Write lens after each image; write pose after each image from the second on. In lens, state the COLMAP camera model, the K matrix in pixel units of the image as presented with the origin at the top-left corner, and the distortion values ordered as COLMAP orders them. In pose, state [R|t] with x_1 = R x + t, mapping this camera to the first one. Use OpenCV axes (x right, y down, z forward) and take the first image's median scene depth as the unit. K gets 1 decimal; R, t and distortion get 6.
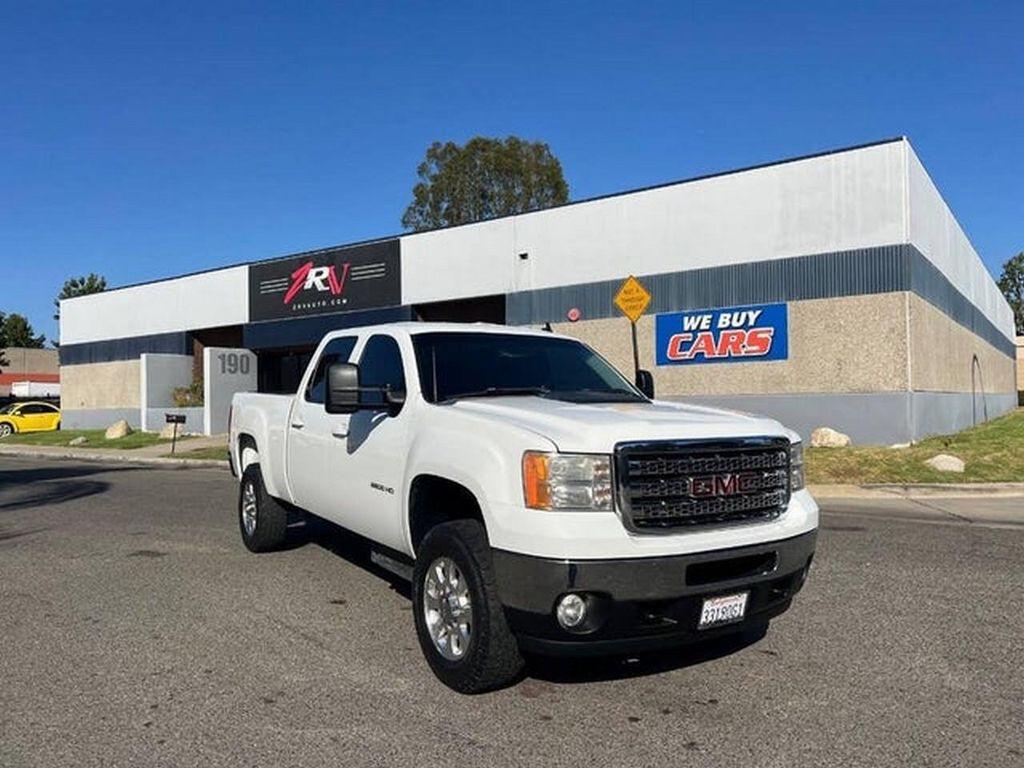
lens RADIAL K [[761.6, 0, 510.4], [0, 761.6, 384.8], [0, 0, 1]] dist [0.057401, -0.069301]
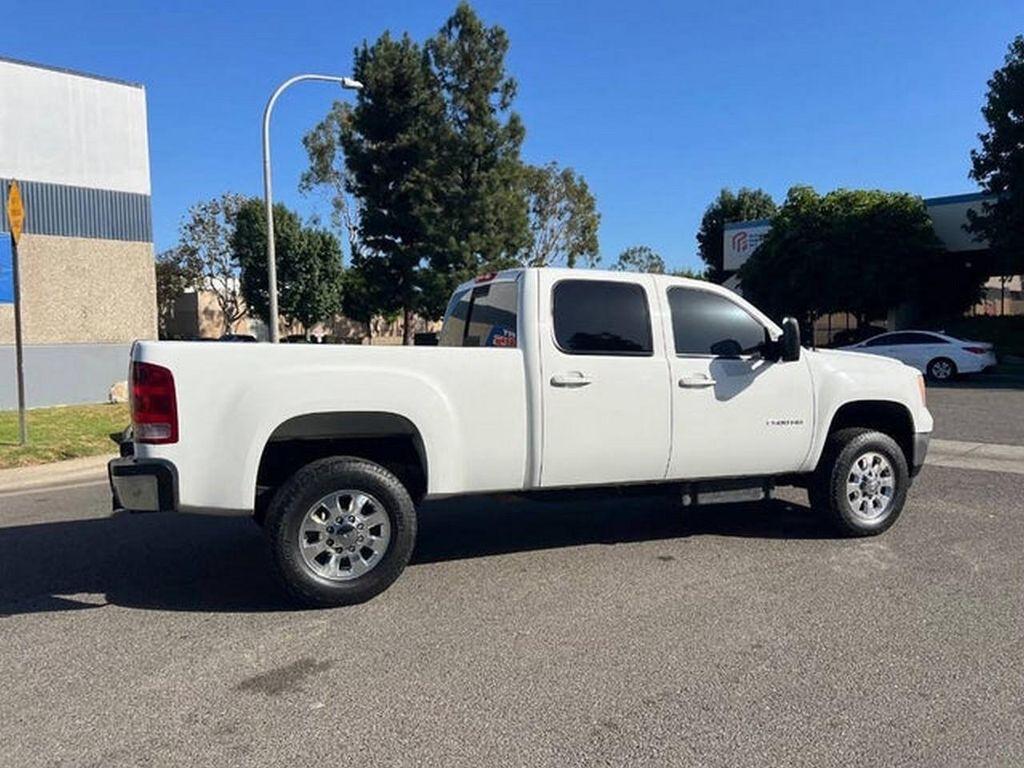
lens RADIAL K [[770.2, 0, 511.2], [0, 770.2, 378.2], [0, 0, 1]] dist [0.072265, -0.086362]
pose [[0.162925, -0.042430, 0.985726, -0.364046], [-0.011357, 0.998928, 0.044876, 0.003909], [-0.986573, -0.018506, 0.162268, 0.311101]]
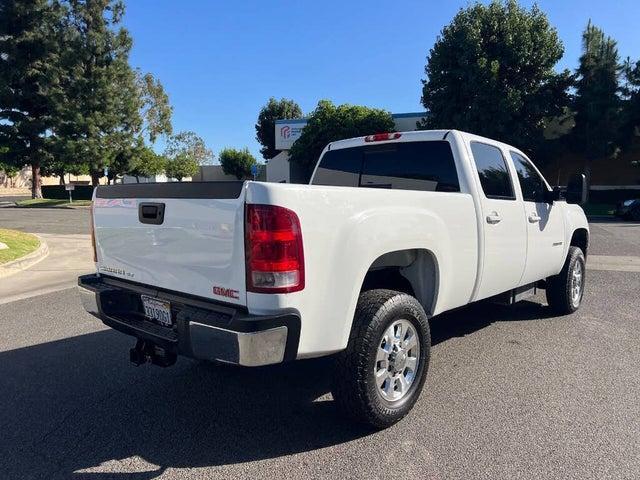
lens RADIAL K [[481.6, 0, 320.0], [0, 481.6, 240.0], [0, 0, 1]] dist [0.066545, -0.079164]
pose [[-0.274850, -0.086982, 0.957545, -0.285915], [-0.016564, 0.996180, 0.085737, 0.008691], [-0.961345, 0.007704, -0.275240, 0.473310]]
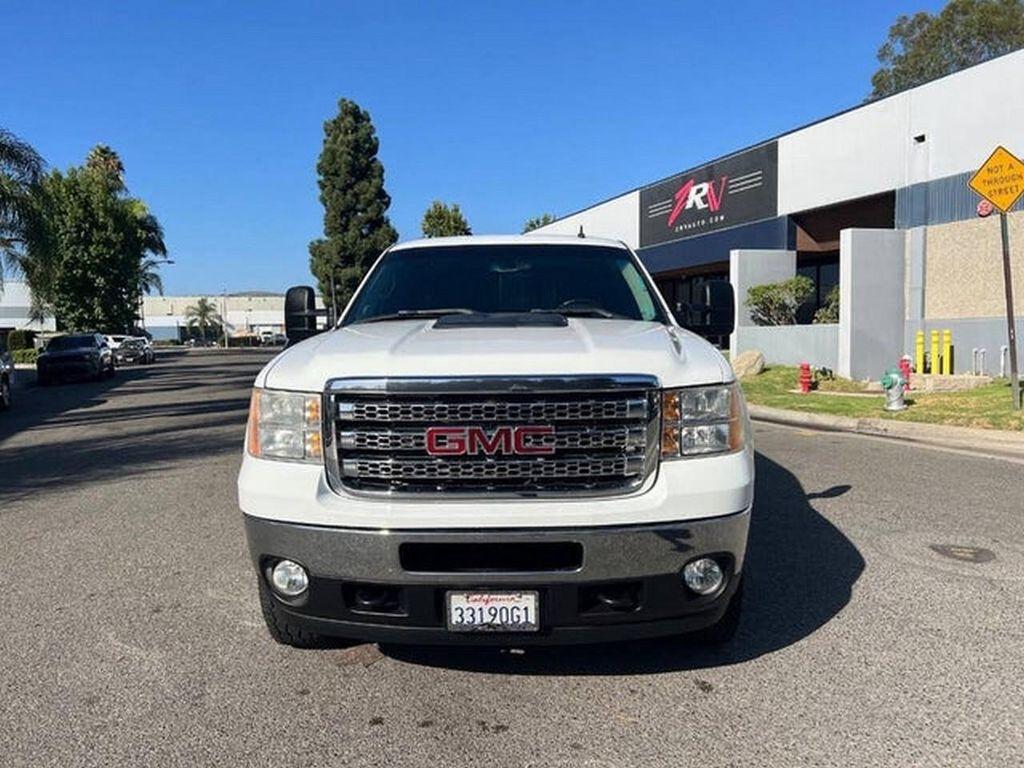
lens RADIAL K [[761.6, 0, 510.4], [0, 761.6, 384.8], [0, 0, 1]] dist [0.057401, -0.069301]
pose [[0.830612, 0.032064, -0.555928, 0.138198], [0.023150, 0.995489, 0.092005, 0.002862], [0.556370, -0.089290, 0.826123, 0.086578]]
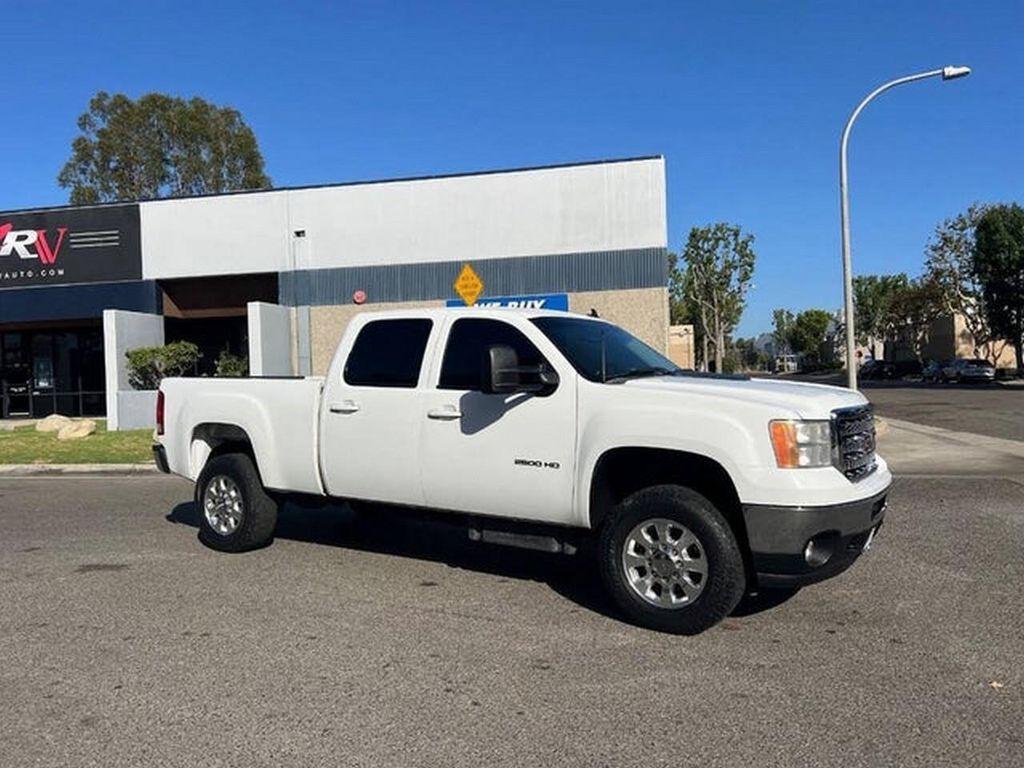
lens RADIAL K [[761.6, 0, 510.4], [0, 761.6, 384.8], [0, 0, 1]] dist [0.057401, -0.069301]
pose [[0.913430, -0.015907, 0.406684, -0.158706], [0.007415, 0.999721, 0.022447, 0.000468], [-0.406928, -0.017489, 0.913293, 0.014896]]
